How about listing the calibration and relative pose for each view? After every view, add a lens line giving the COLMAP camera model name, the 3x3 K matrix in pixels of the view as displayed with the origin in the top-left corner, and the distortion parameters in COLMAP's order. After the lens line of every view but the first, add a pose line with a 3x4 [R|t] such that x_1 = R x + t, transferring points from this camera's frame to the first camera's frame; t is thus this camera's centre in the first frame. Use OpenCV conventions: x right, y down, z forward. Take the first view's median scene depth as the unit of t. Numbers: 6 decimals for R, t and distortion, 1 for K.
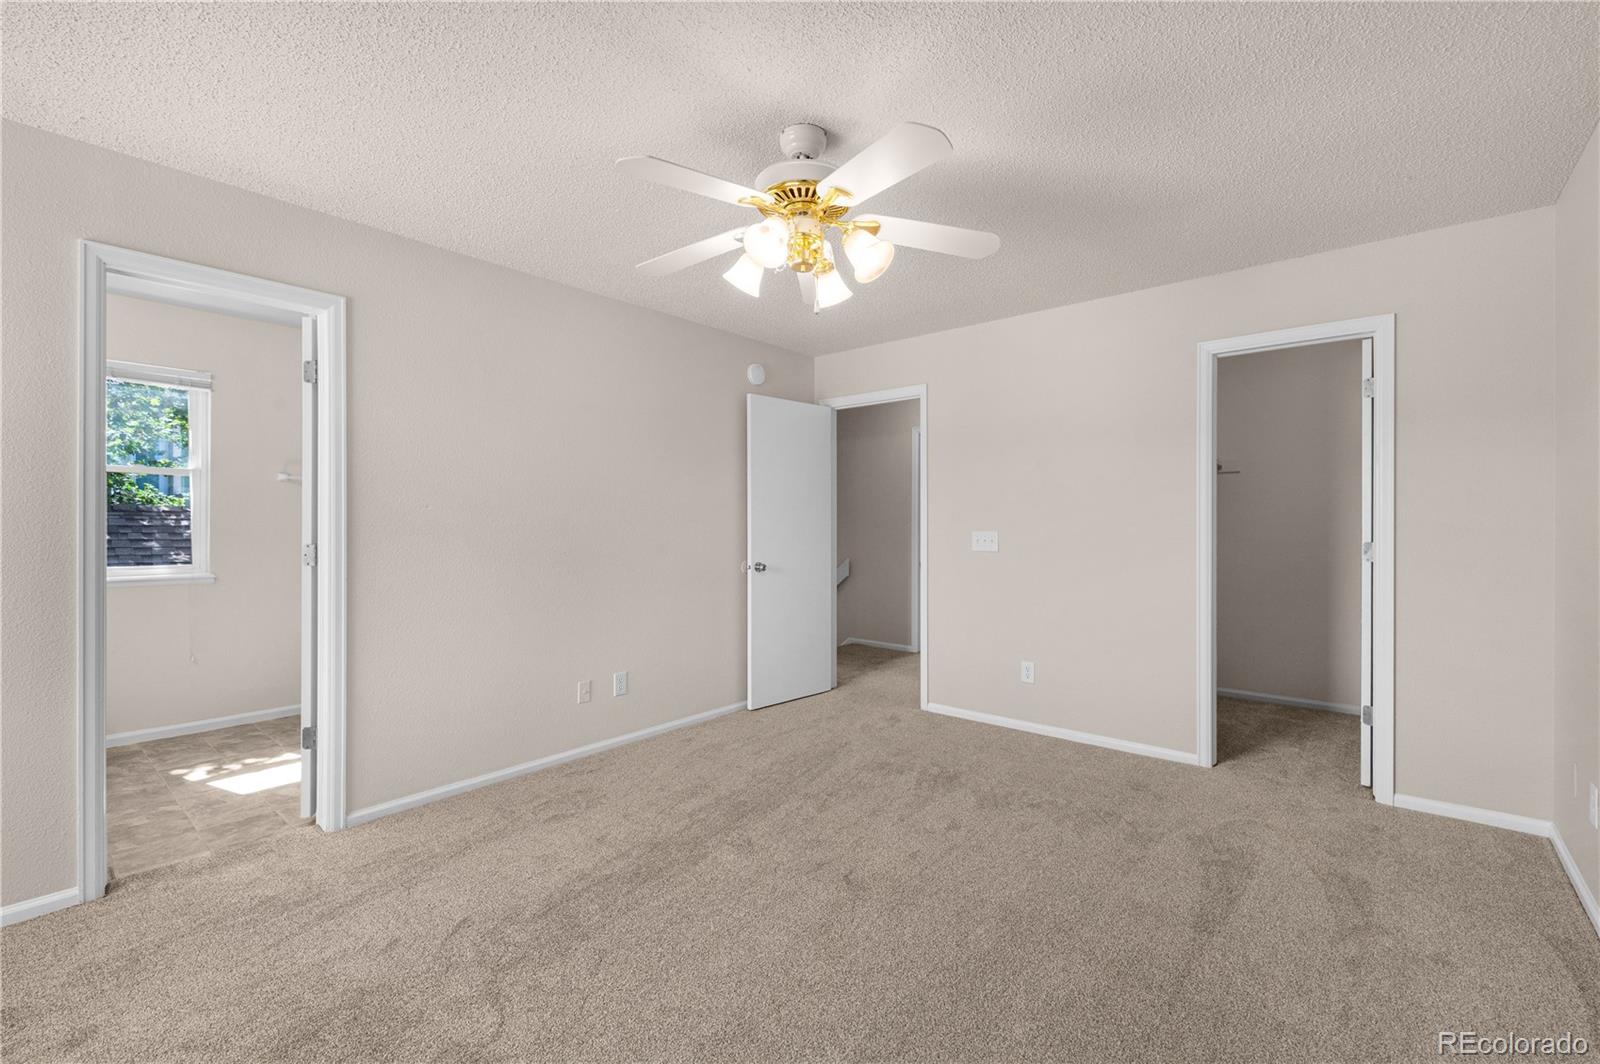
lens RADIAL K [[680.4, 0, 788.5], [0, 680.4, 530.1], [0, 0, 1]] dist [0.004014, 0.000134]
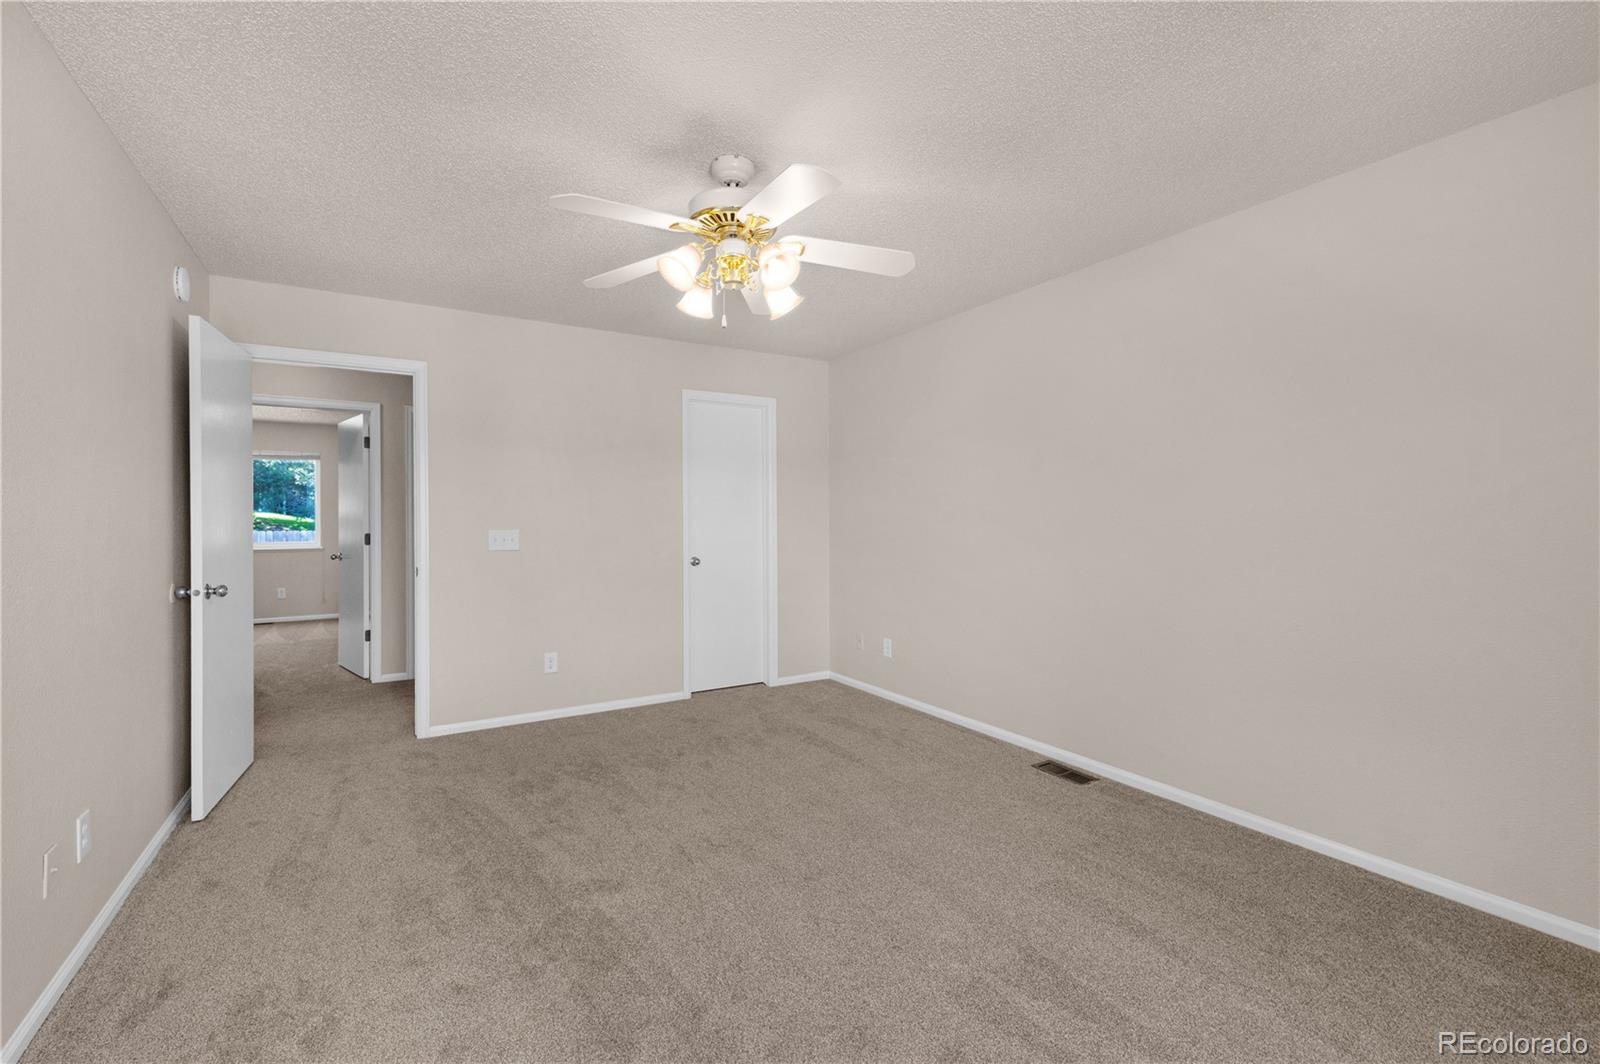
lens RADIAL K [[691.1, 0, 783.7], [0, 691.1, 516.5], [0, 0, 1]] dist [0.023619, -0.010708]
pose [[0.325723, 0.004103, 0.945456, -0.649072], [0.016449, 0.999815, -0.010006, -0.000428], [-0.945322, 0.018811, 0.325595, 0.367380]]
